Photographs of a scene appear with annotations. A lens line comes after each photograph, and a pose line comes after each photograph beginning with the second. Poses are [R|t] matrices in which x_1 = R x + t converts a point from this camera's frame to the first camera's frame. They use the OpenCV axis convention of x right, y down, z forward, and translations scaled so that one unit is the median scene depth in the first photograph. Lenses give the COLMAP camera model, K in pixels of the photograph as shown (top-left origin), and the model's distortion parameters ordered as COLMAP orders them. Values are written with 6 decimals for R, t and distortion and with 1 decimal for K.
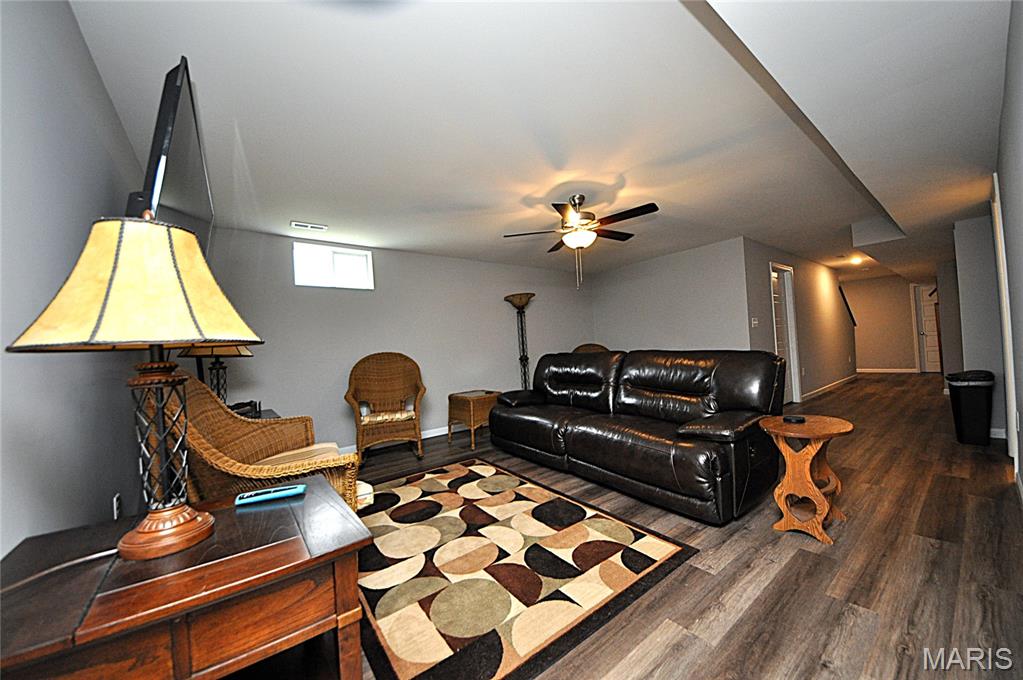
lens RADIAL K [[365.4, 0, 513.3], [0, 365.4, 342.2], [0, 0, 1]] dist [-0.000106, 0.000022]
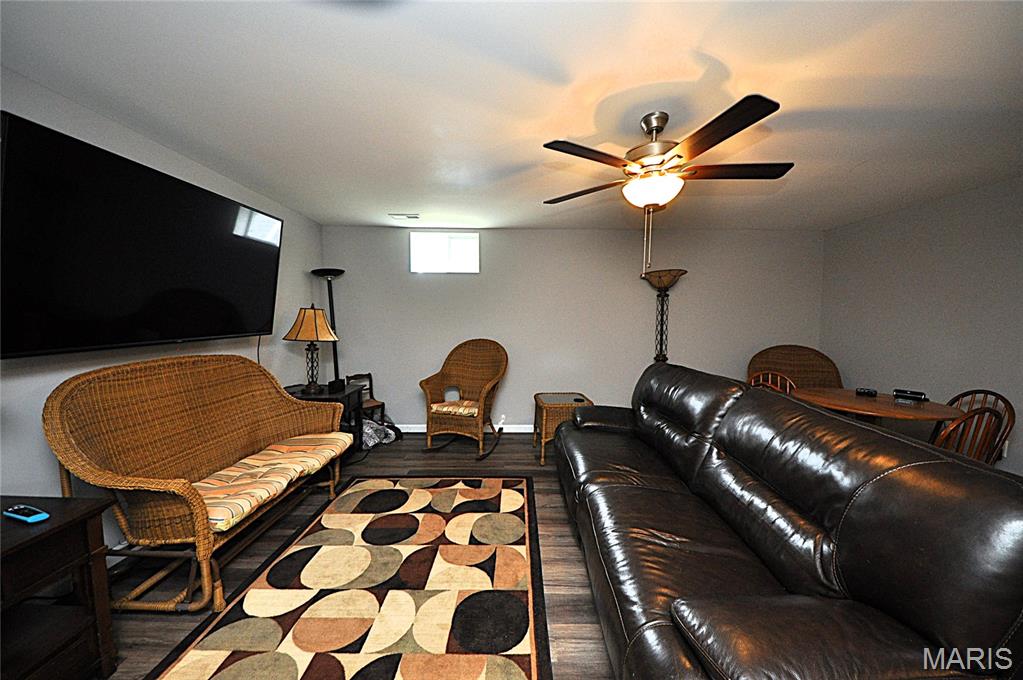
lens RADIAL K [[357.3, 0, 511.5], [0, 357.3, 340.0], [0, 0, 1]] dist [-0.025340, -0.000102]
pose [[0.794810, 0.091474, -0.599925, 0.383482], [-0.036348, 0.993975, 0.103401, -0.095736], [0.605769, -0.060378, 0.793346, 0.405297]]
